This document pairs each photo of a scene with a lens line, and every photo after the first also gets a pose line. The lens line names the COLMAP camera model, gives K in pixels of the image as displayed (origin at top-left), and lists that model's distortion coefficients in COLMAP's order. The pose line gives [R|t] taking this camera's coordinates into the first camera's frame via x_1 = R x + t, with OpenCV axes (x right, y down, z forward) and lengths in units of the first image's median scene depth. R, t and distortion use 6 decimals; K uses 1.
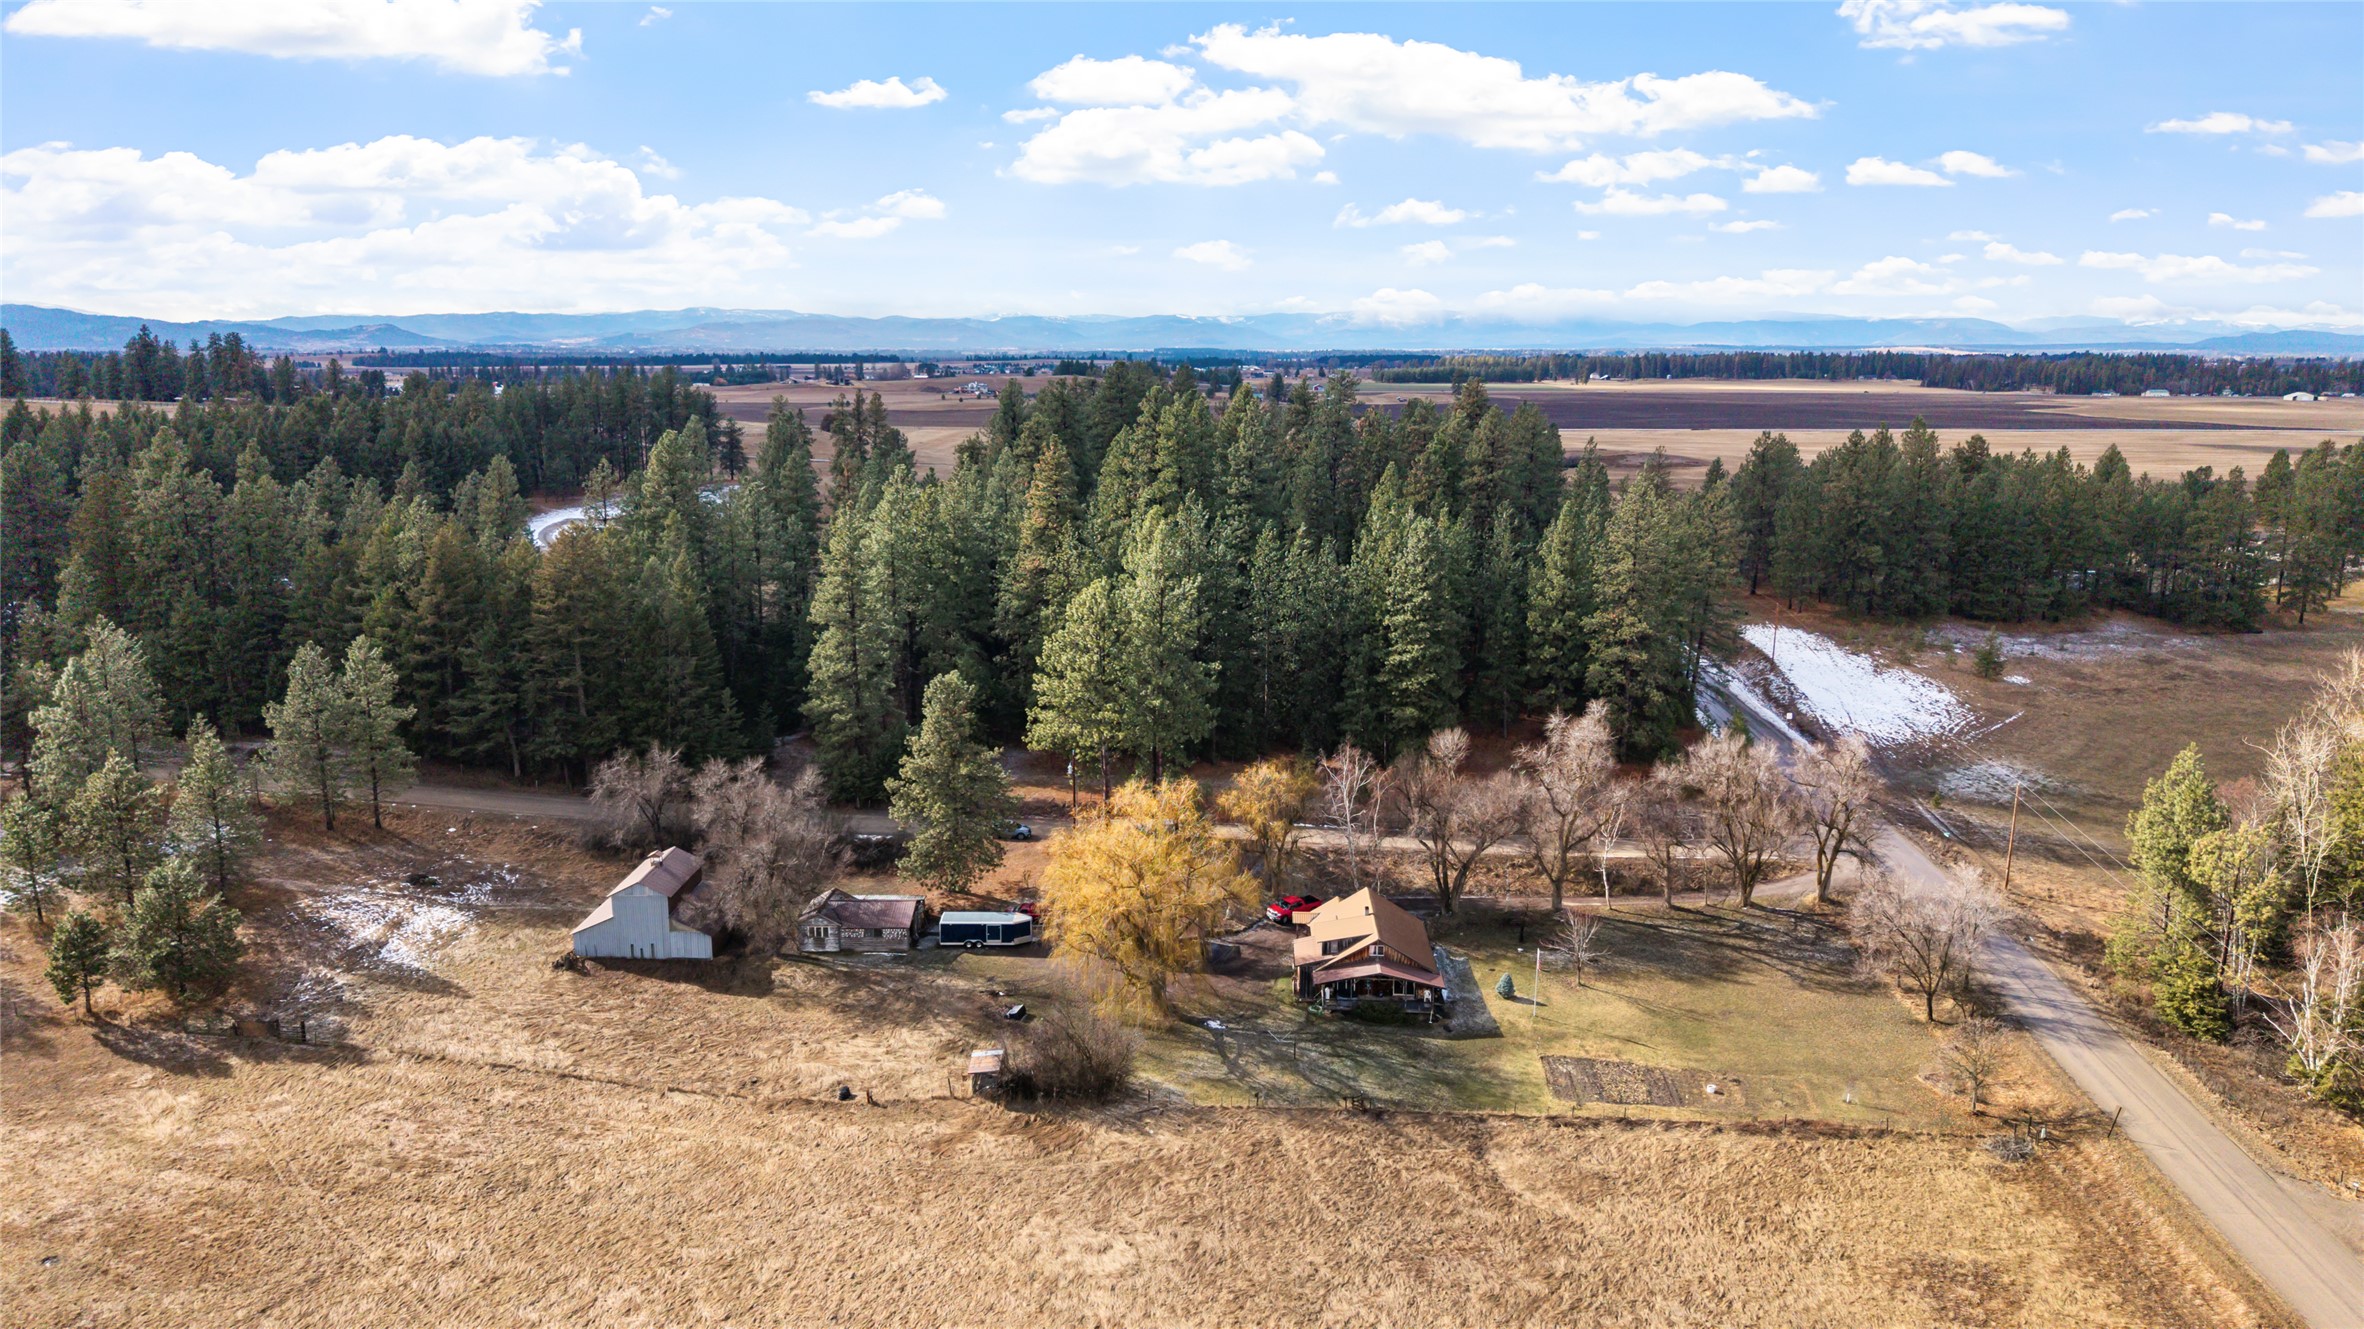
lens RADIAL K [[1587.5, 0, 1183.4], [0, 1587.5, 655.8], [0, 0, 1]] dist [0.030815, -0.029555]
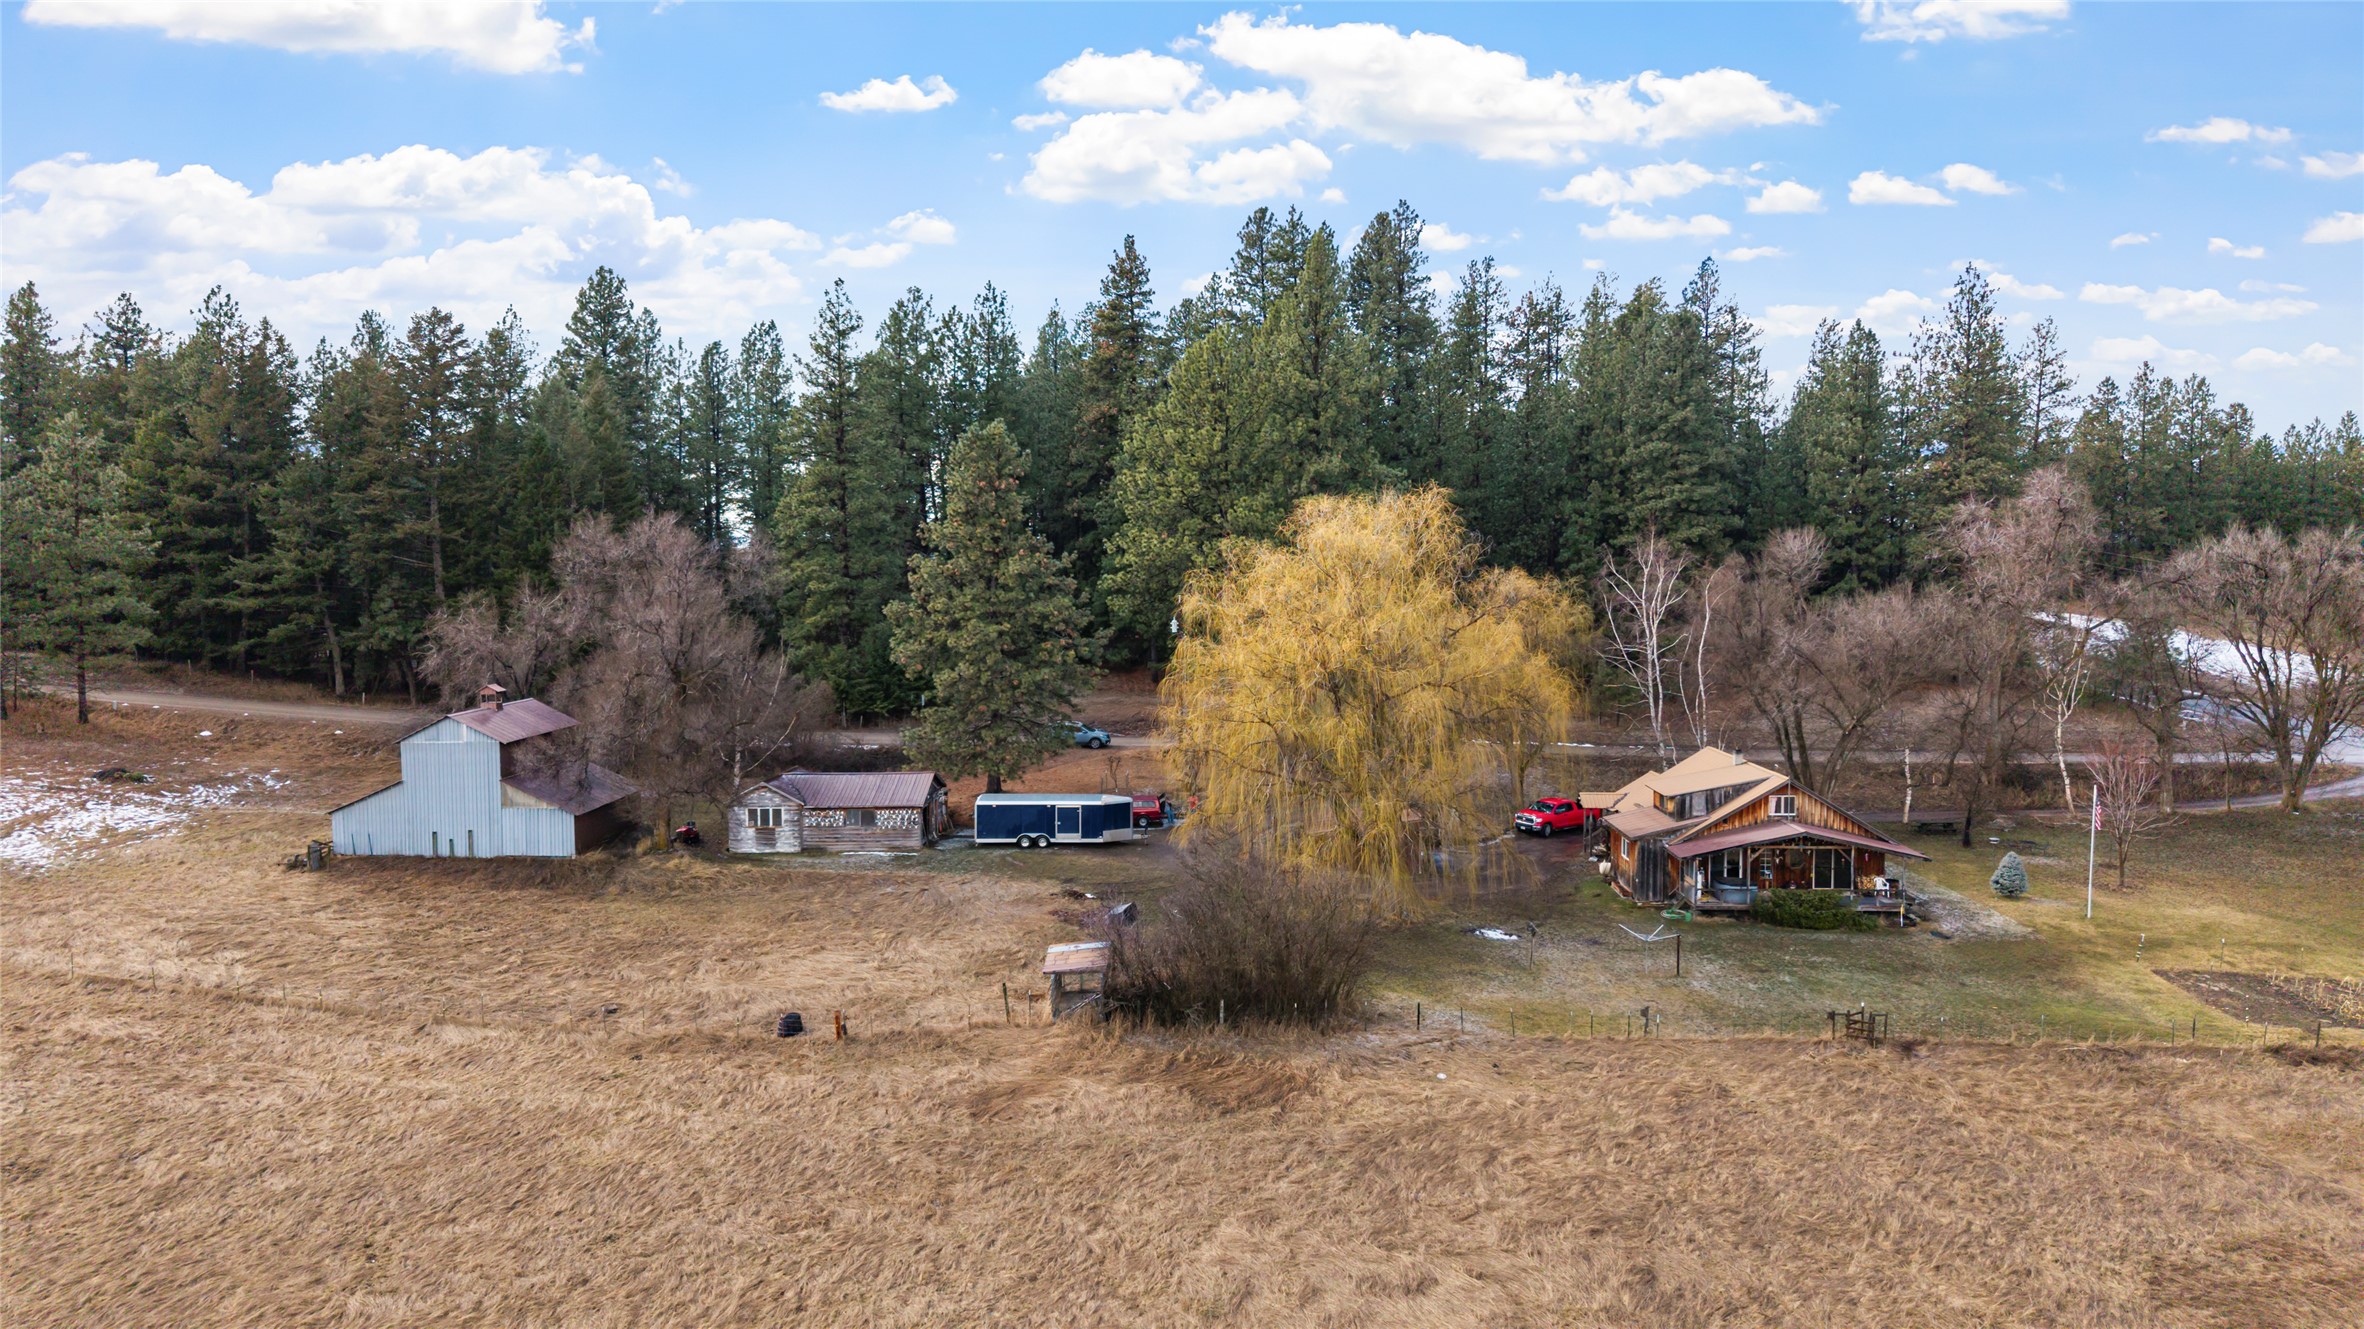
lens RADIAL K [[1587.5, 0, 1181.7], [0, 1587.5, 674.8], [0, 0, 1]] dist [0.030815, -0.029555]
pose [[0.999930, -0.010296, -0.005882, -0.090312], [0.009500, 0.992452, -0.122265, 0.234176], [0.007096, 0.122200, 0.992480, 0.511863]]
